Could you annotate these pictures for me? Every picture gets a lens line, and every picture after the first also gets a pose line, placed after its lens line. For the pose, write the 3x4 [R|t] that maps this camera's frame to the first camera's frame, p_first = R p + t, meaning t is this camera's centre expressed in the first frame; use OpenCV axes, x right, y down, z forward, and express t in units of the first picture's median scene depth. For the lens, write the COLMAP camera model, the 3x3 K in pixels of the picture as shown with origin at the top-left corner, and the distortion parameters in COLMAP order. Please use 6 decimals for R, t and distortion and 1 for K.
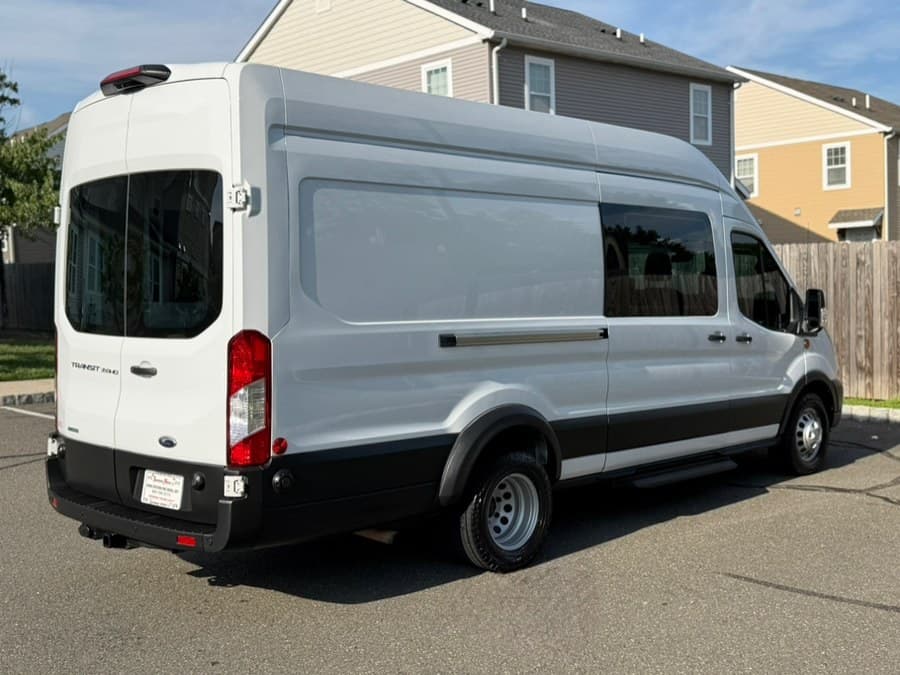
lens RADIAL K [[1047.6, 0, 450.0], [0, 1047.6, 337.5], [0, 0, 1]] dist [0.121324, -0.021829]
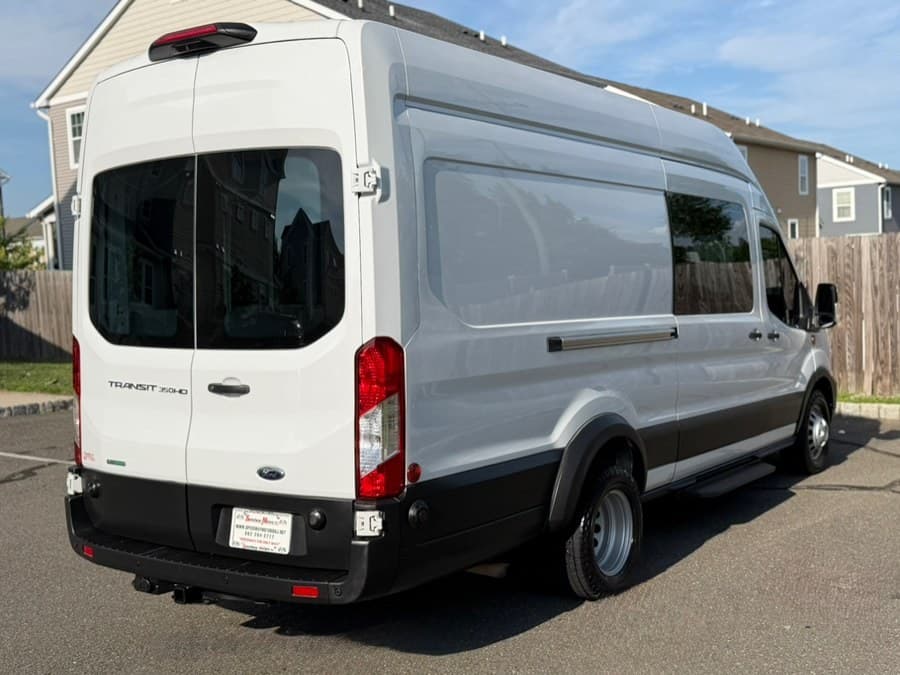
lens RADIAL K [[1047.6, 0, 450.0], [0, 1047.6, 337.5], [0, 0, 1]] dist [0.121324, -0.021829]
pose [[0.985732, -0.024052, 0.166594, -0.235134], [0.024844, 0.999688, -0.002671, -0.002577], [-0.166477, 0.006772, 0.986022, 0.138383]]
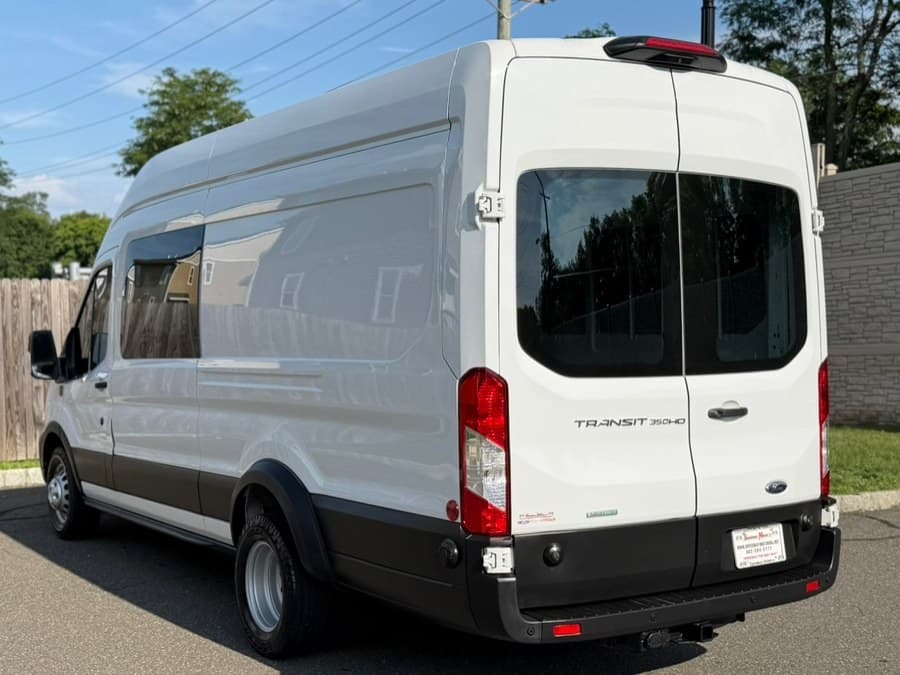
lens RADIAL K [[1282.2, 0, 470.7], [0, 1282.2, 368.2], [0, 0, 1]] dist [0.074345, 0.014591]
pose [[0.196603, -0.029709, 0.980033, -1.224164], [0.058504, 0.998115, 0.018521, -0.032016], [-0.978736, 0.053695, 0.197970, 0.920060]]
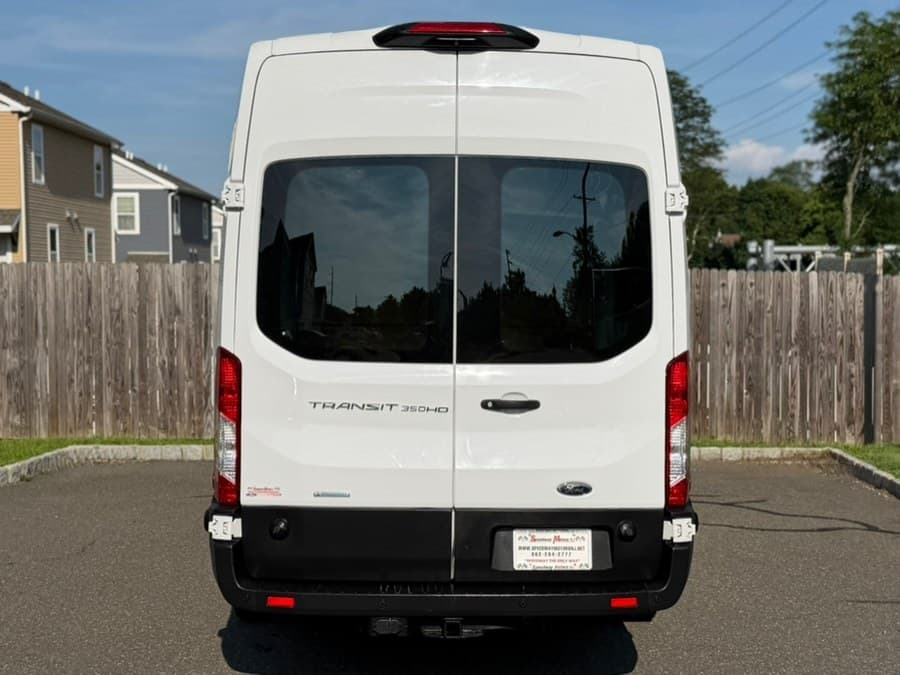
lens RADIAL K [[1479.4, 0, 440.5], [0, 1479.4, 335.4], [0, 0, 1]] dist [0.159264, 0.001588]
pose [[0.695689, -0.000872, 0.718343, -1.042518], [0.024607, 0.999441, -0.022617, 0.002712], [-0.717922, 0.033410, 0.695322, 0.239239]]
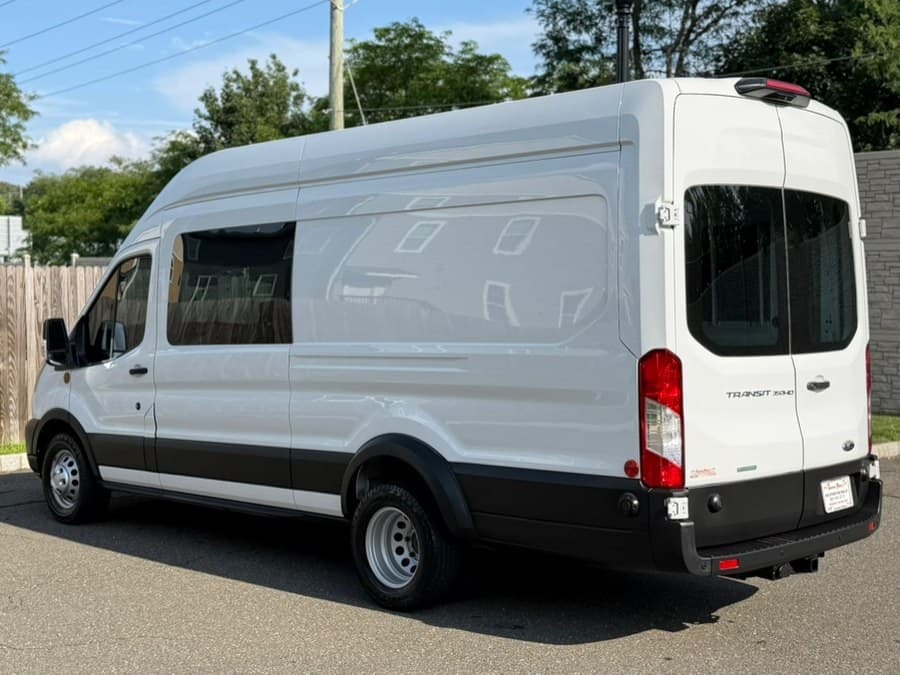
lens RADIAL K [[1305.3, 0, 513.1], [0, 1305.3, 335.0], [0, 0, 1]] dist [0.063369, 0.031777]
pose [[-0.028106, -0.014267, 0.999503, -1.428737], [0.059512, 0.998101, 0.015920, -0.050873], [-0.997832, 0.059930, -0.027203, 1.225064]]
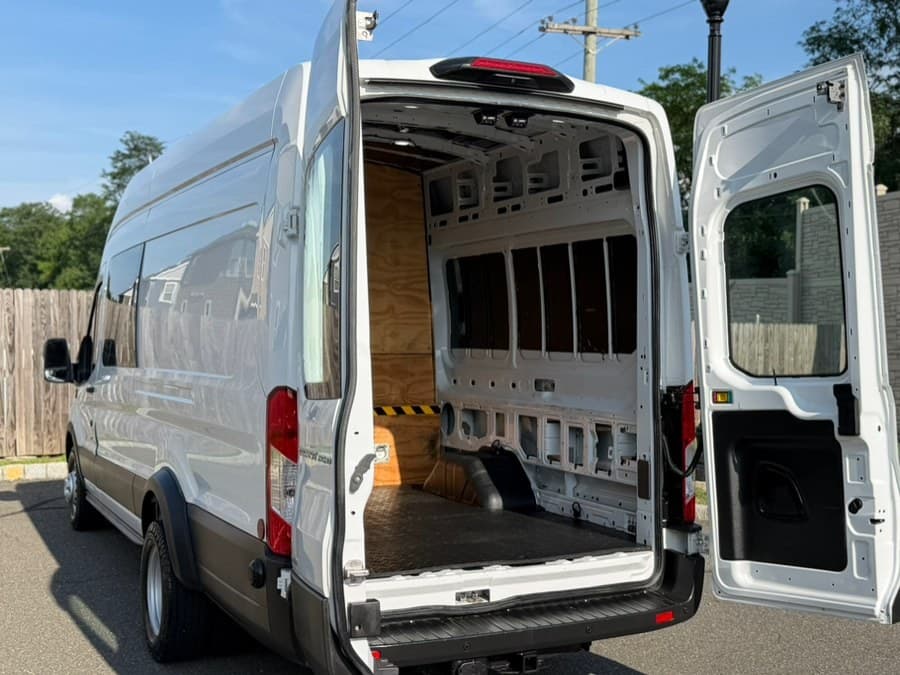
lens RADIAL K [[1138.3, 0, 444.5], [0, 1138.3, 358.9], [0, 0, 1]] dist [0.110179, -0.029088]
pose [[0.332783, -0.016041, 0.942867, -1.069290], [0.043169, 0.999066, 0.001761, -0.032482], [-0.942015, 0.040116, 0.333165, 0.729179]]
